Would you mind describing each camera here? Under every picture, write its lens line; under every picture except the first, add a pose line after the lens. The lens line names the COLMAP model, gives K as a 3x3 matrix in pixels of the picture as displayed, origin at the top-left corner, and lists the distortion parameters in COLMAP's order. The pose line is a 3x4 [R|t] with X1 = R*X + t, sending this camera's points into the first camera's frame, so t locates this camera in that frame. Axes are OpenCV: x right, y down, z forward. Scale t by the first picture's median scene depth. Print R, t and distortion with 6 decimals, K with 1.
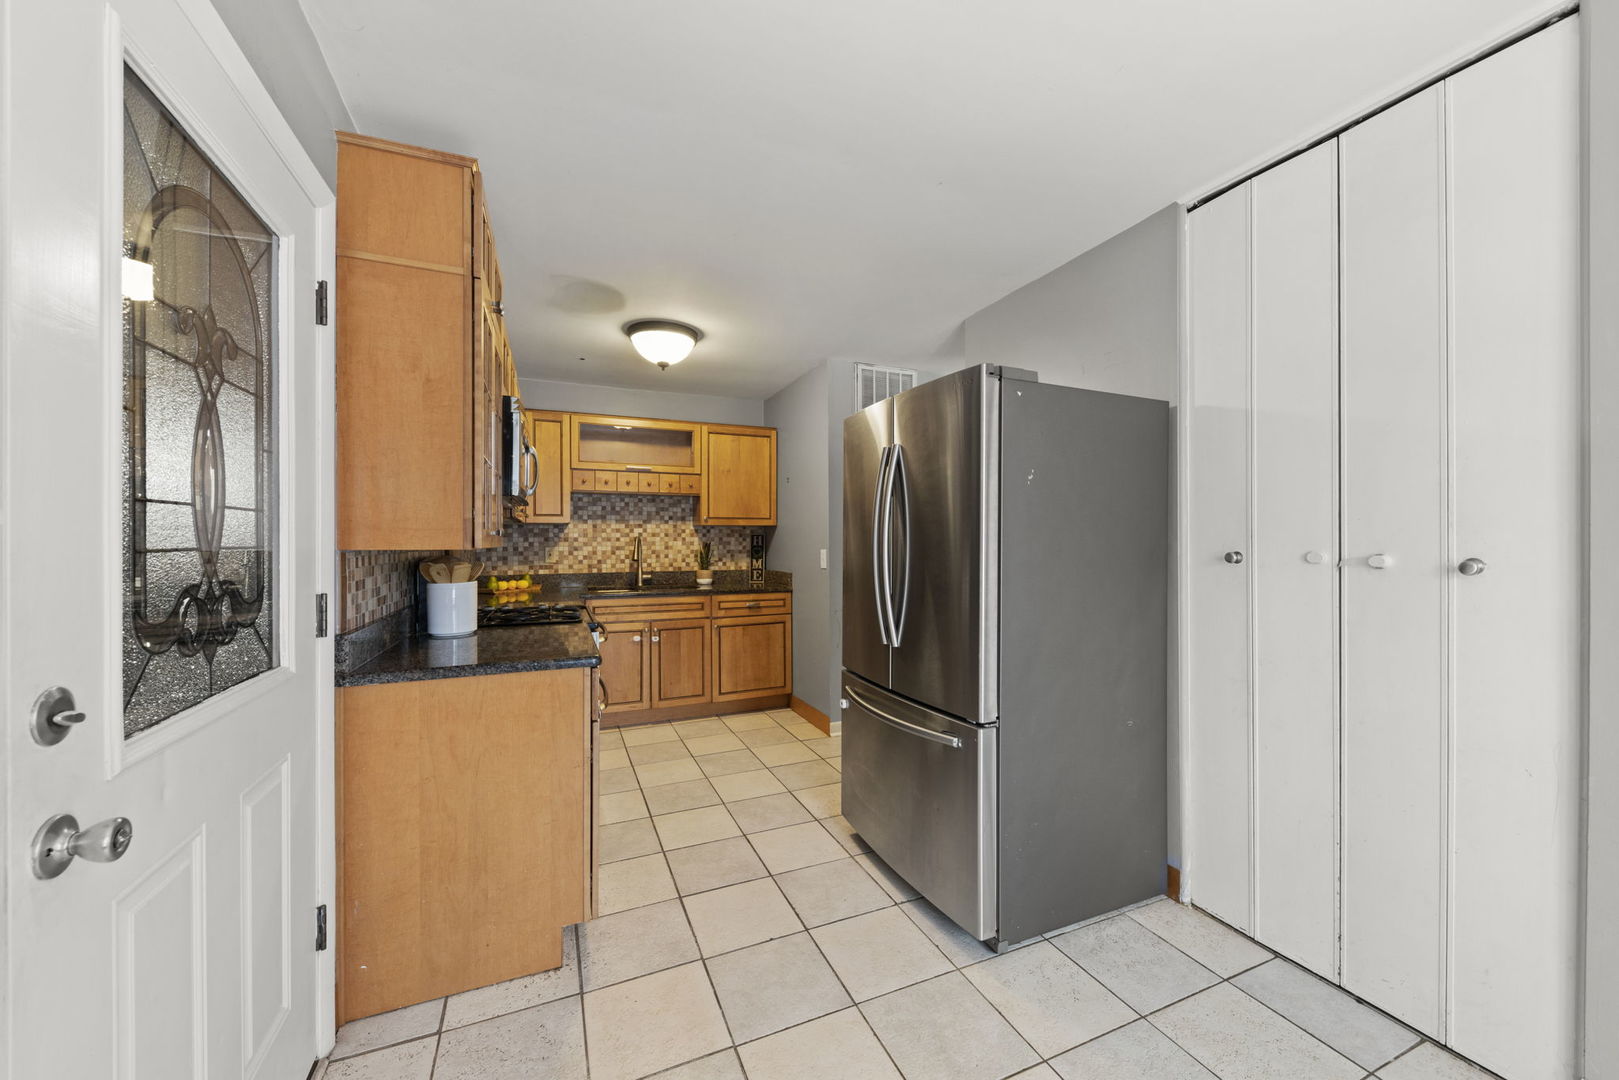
lens RADIAL K [[607.1, 0, 814.5], [0, 607.1, 546.1], [0, 0, 1]] dist [0.004841, -0.001188]
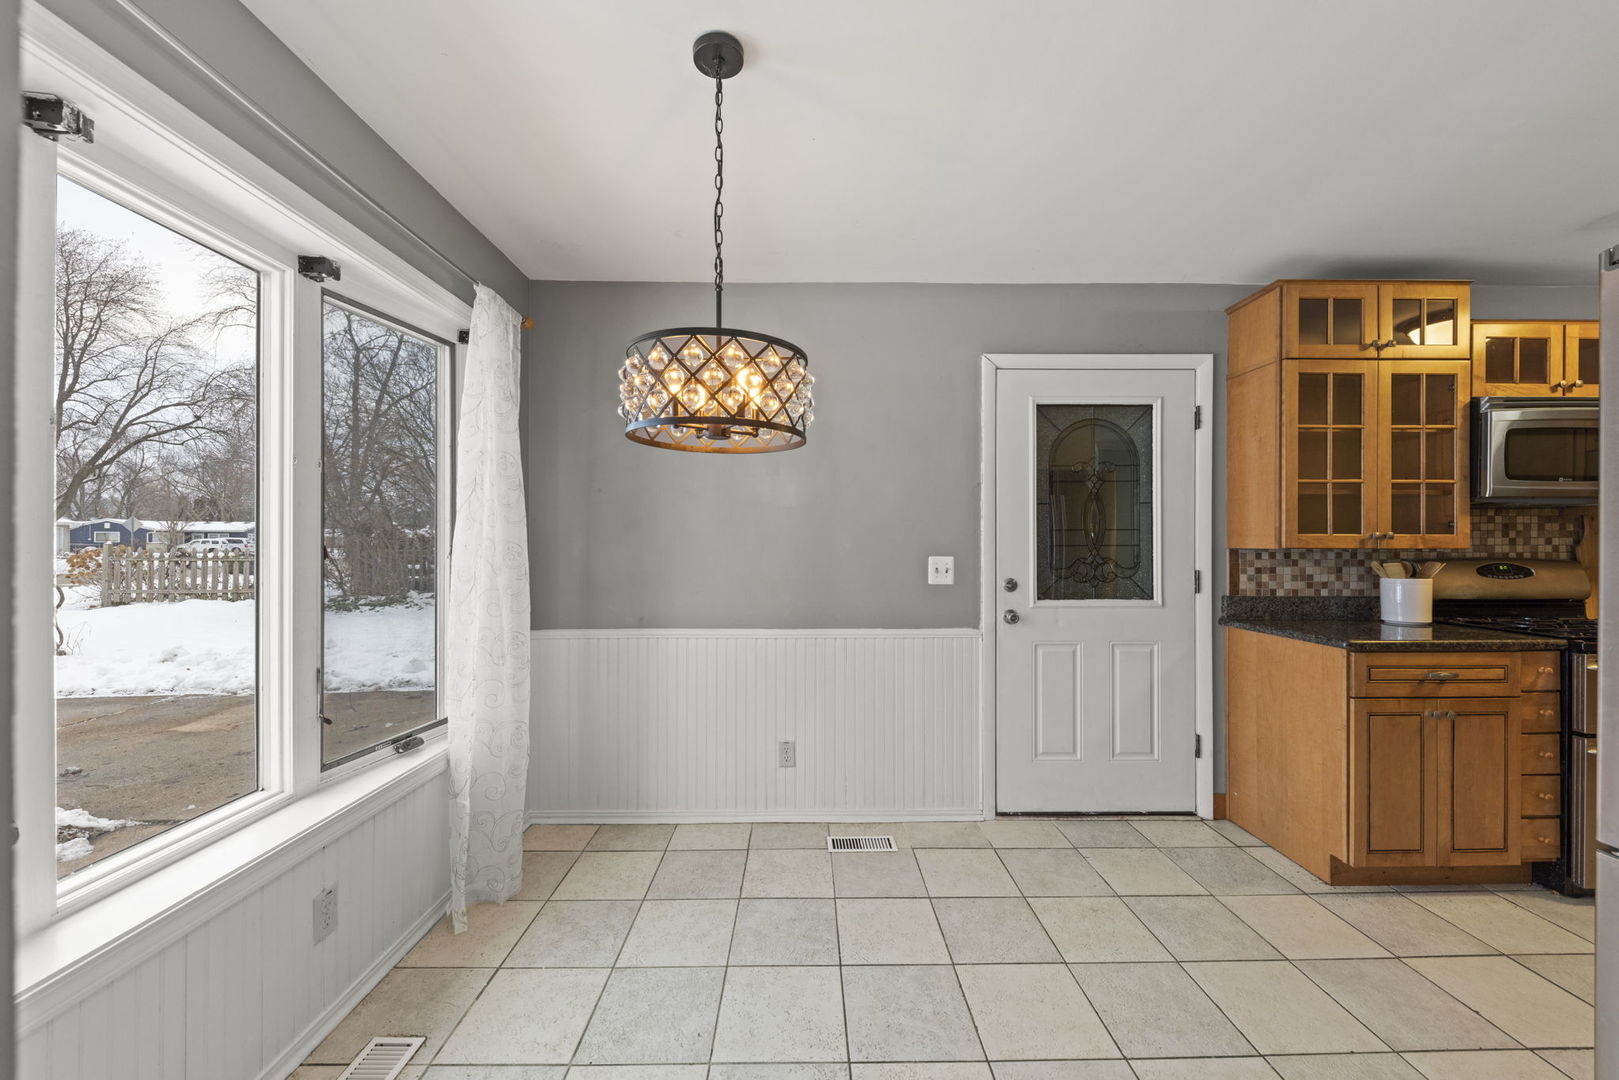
lens RADIAL K [[607.1, 0, 809.0], [0, 607.1, 528.7], [0, 0, 1]] dist [0.004841, -0.001188]
pose [[-0.387966, -0.026067, -0.921305, 0.478552], [-0.007588, 0.999656, -0.025089, 0.001677], [0.921642, -0.002743, -0.388030, 0.209709]]
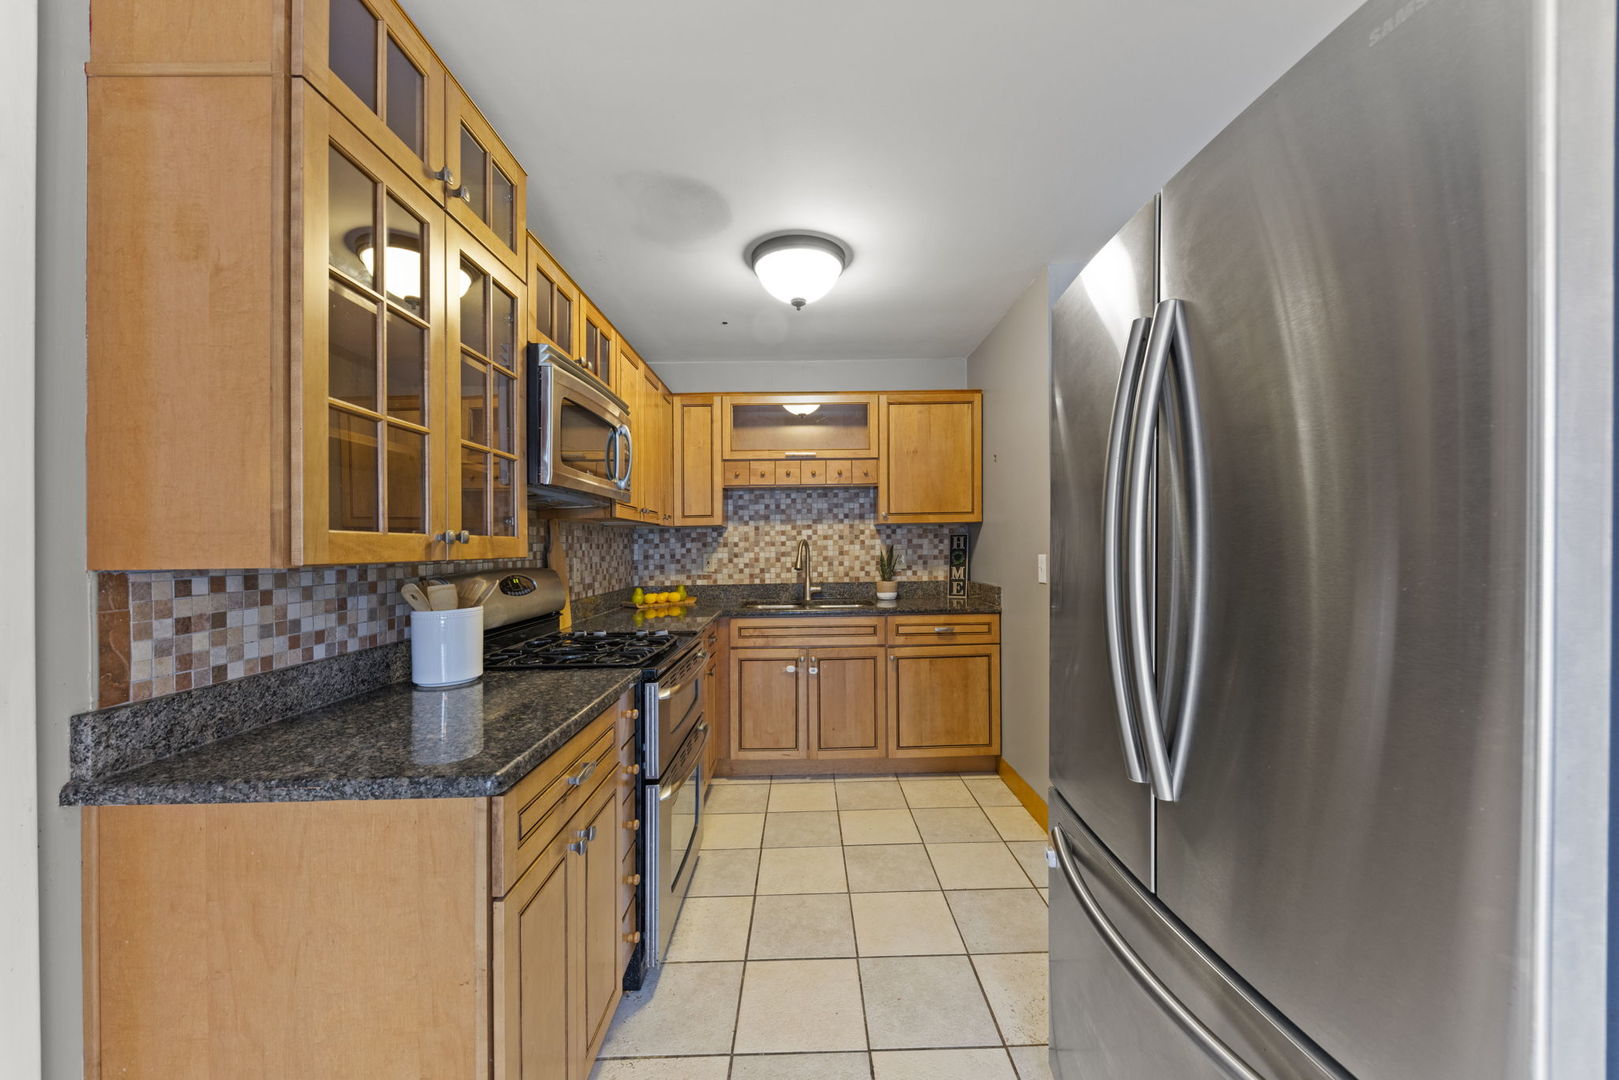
lens RADIAL K [[607.1, 0, 811.9], [0, 607.1, 557.5], [0, 0, 1]] dist [0.004841, -0.001188]
pose [[0.921884, -0.003962, -0.387446, 0.036787], [0.009694, 0.999871, 0.012841, -0.002505], [0.387345, -0.015594, 0.921803, 0.267155]]
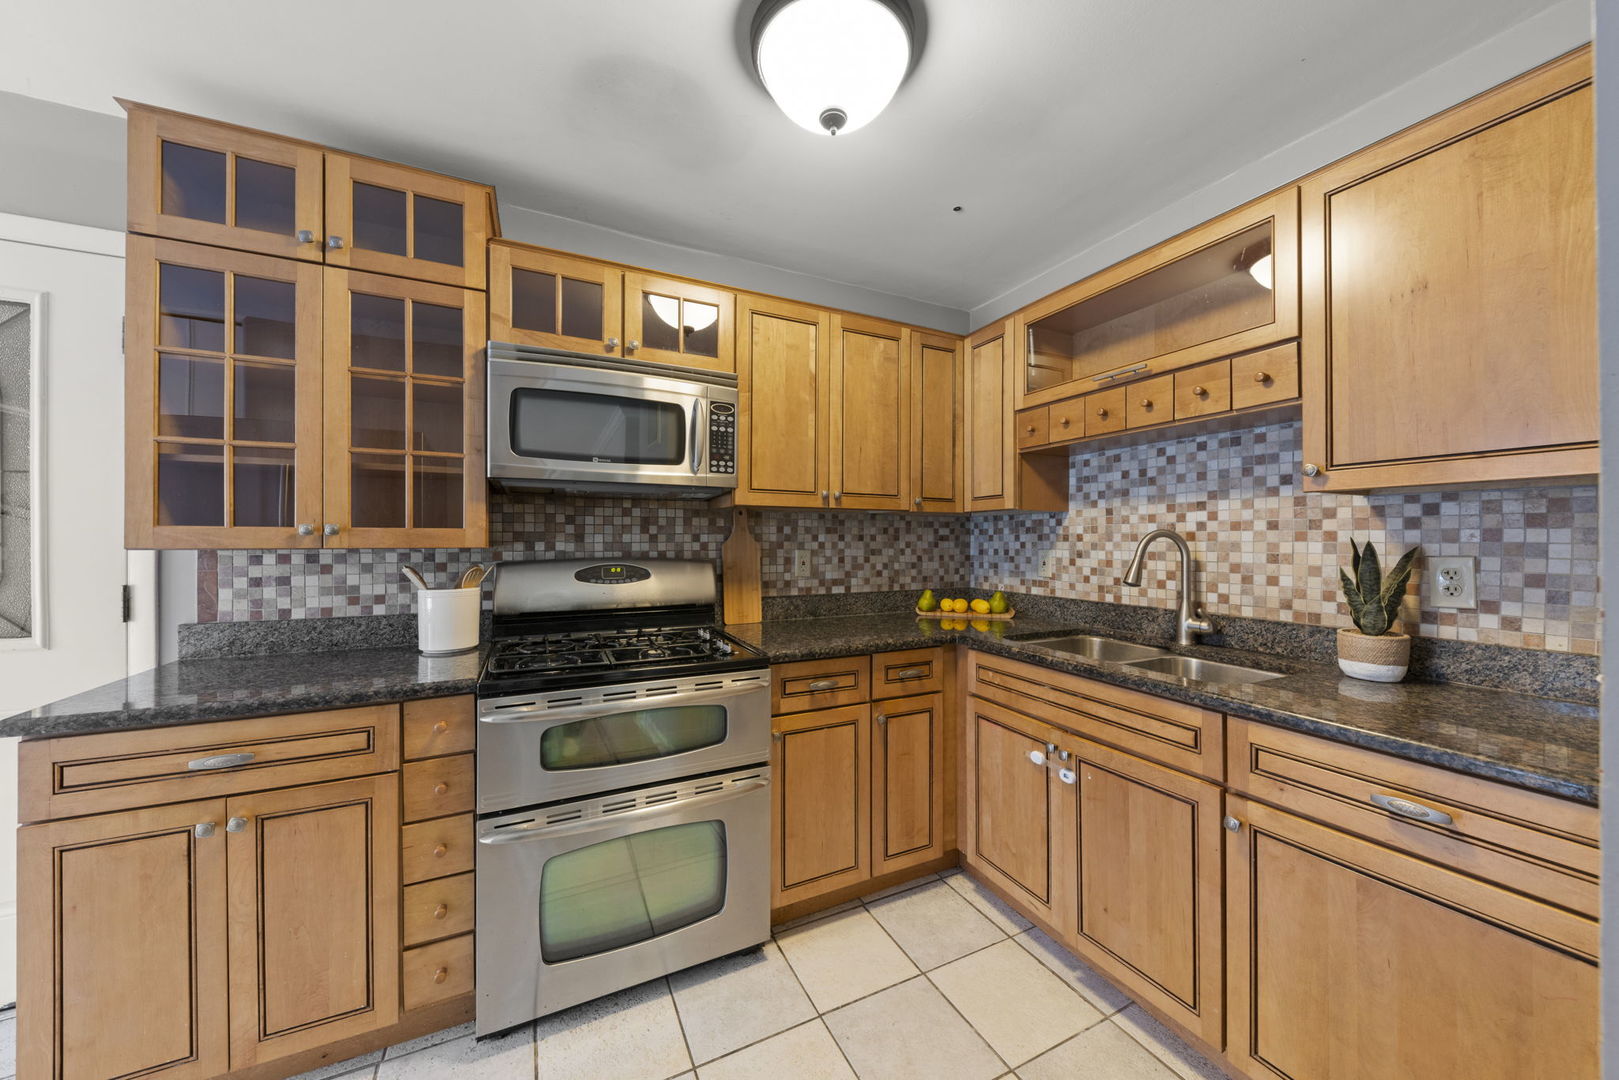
lens RADIAL K [[566.6, 0, 811.8], [0, 566.6, 534.6], [0, 0, 1]] dist [0.002052, -0.000301]
pose [[0.042793, -0.005510, -0.999069, 0.113785], [-0.009637, 0.999936, -0.005927, -0.008373], [0.999037, 0.009882, 0.042737, 0.768878]]
